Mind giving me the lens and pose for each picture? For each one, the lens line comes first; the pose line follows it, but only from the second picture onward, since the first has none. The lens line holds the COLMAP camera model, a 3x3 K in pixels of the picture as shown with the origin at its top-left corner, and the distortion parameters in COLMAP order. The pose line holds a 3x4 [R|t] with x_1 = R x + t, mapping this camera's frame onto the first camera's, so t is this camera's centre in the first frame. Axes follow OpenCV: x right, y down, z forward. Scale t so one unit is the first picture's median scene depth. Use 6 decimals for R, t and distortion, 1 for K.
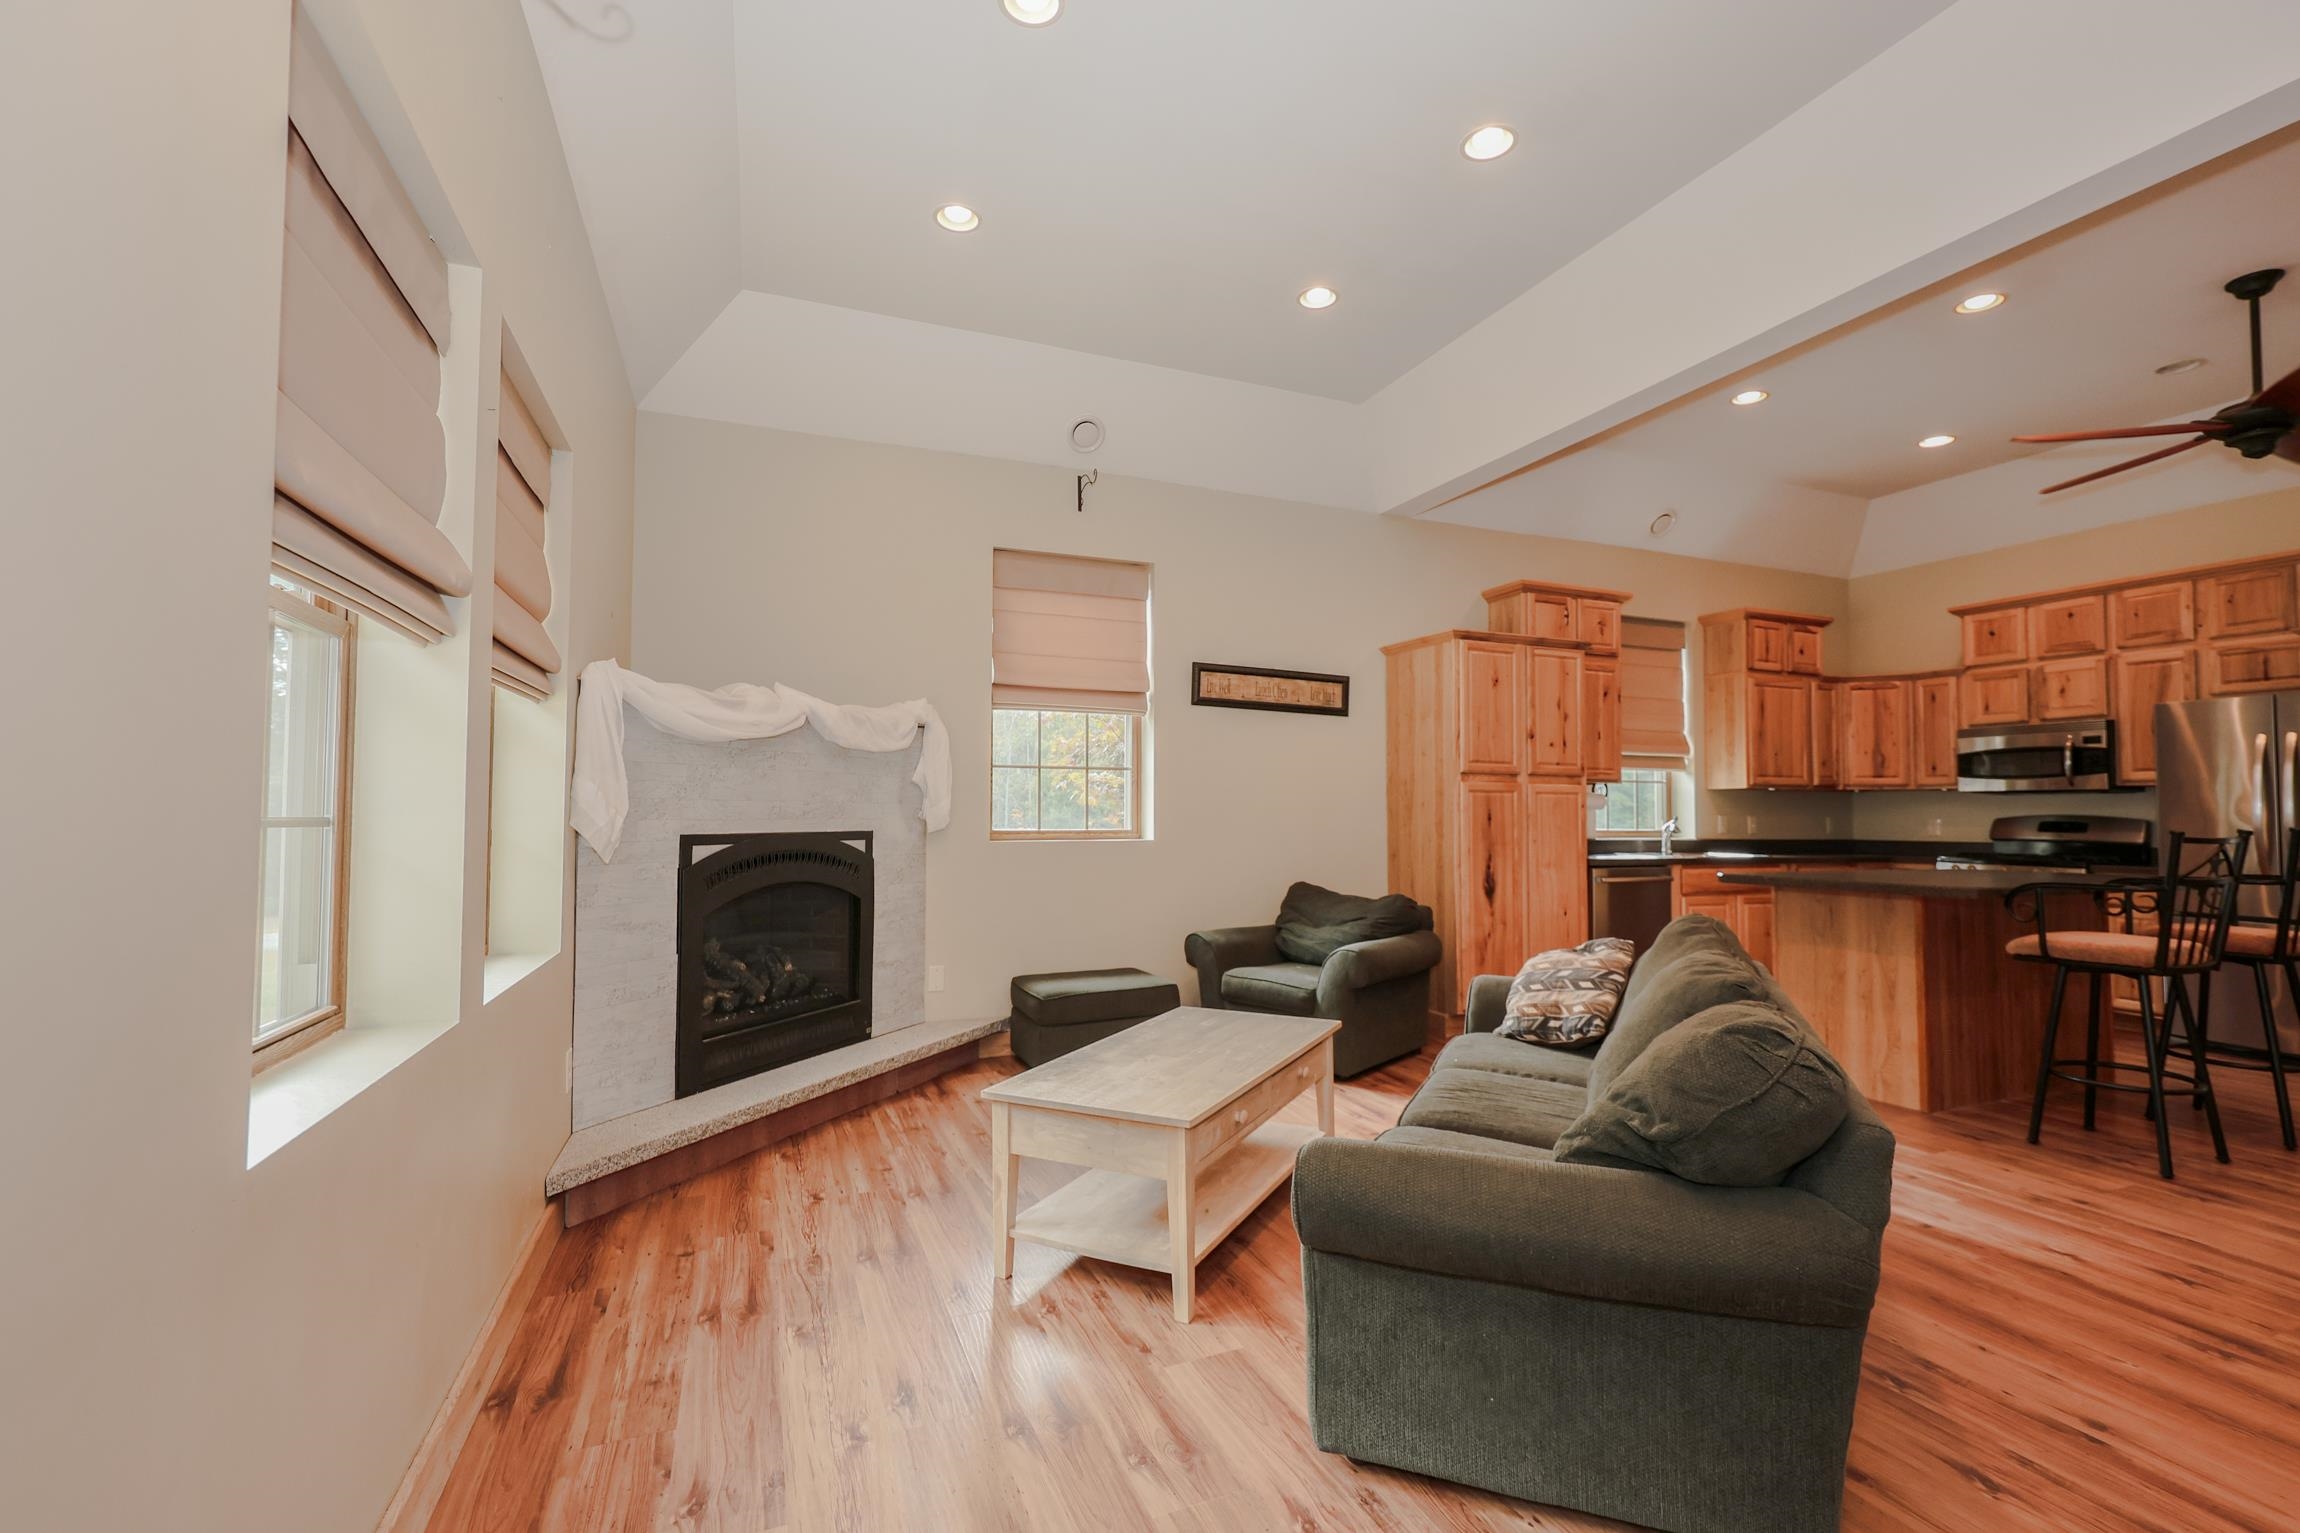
lens RADIAL K [[997.7, 0, 1147.0], [0, 997.7, 774.3], [0, 0, 1]] dist [0.004352, 0.000517]
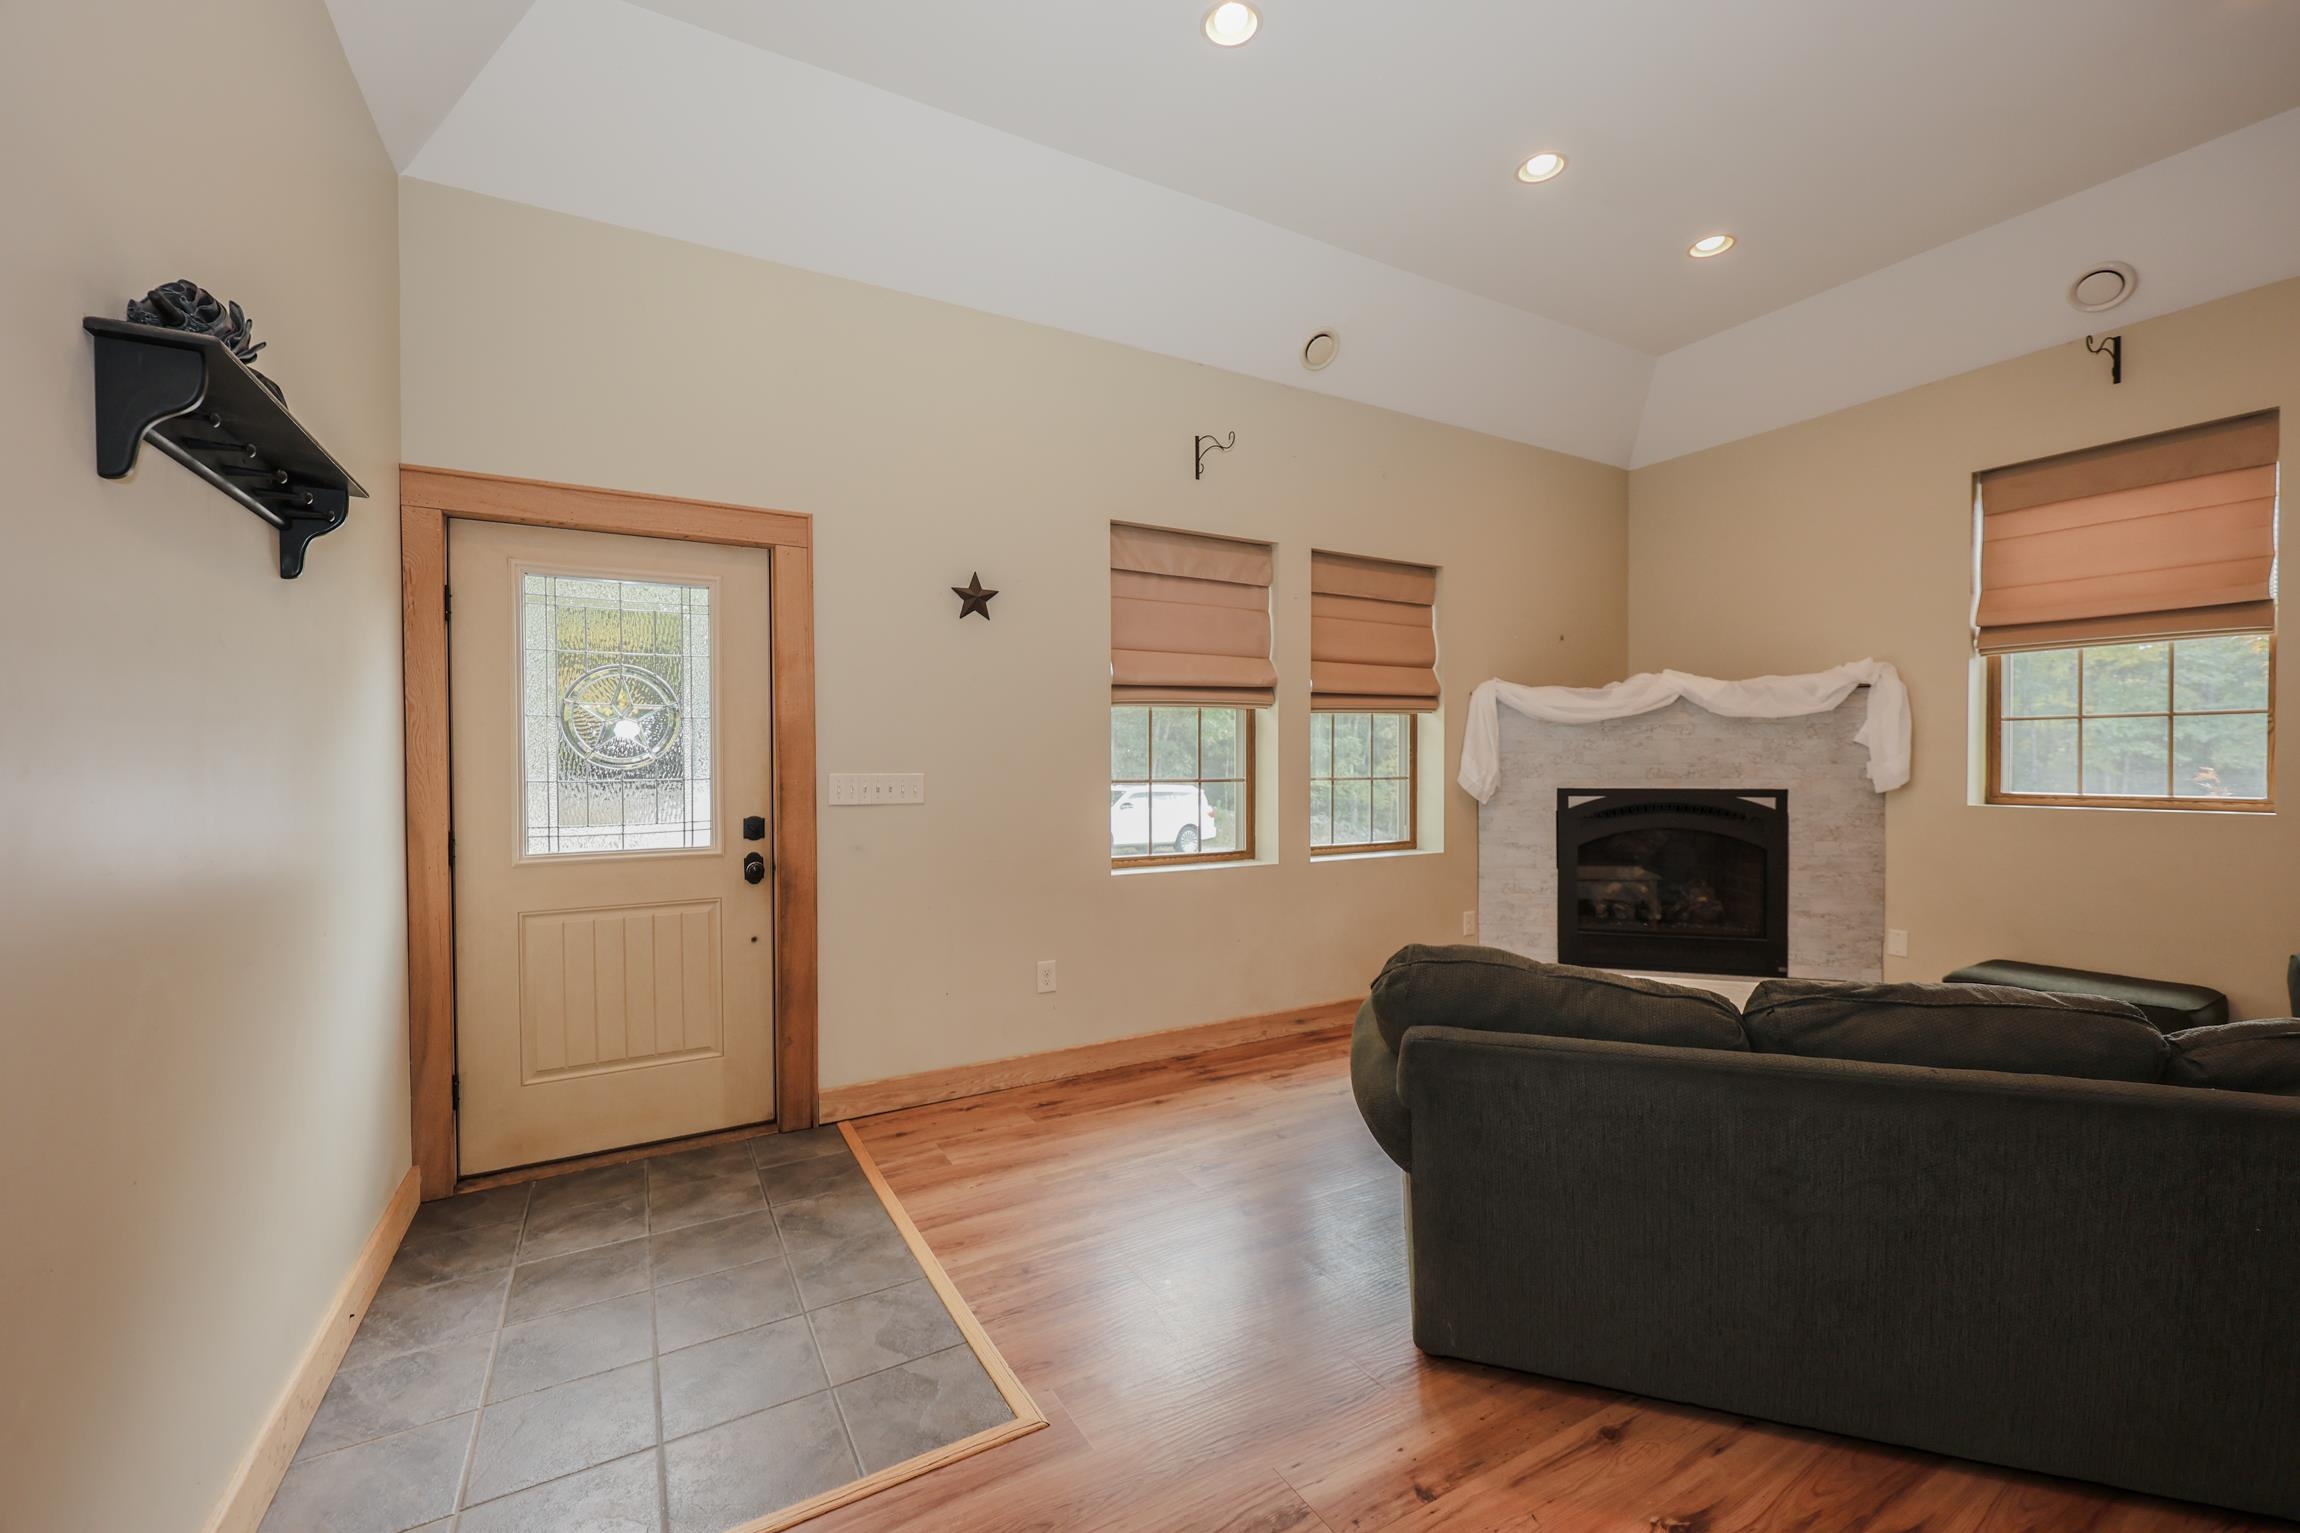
lens RADIAL K [[931.7, 0, 1146.2], [0, 931.7, 768.9], [0, 0, 1]] dist [0.002125, 0.000101]
pose [[0.127804, 0.002202, -0.991797, 0.718713], [0.043229, 0.999035, 0.007788, -0.004917], [0.990857, -0.043870, 0.127586, 0.197675]]
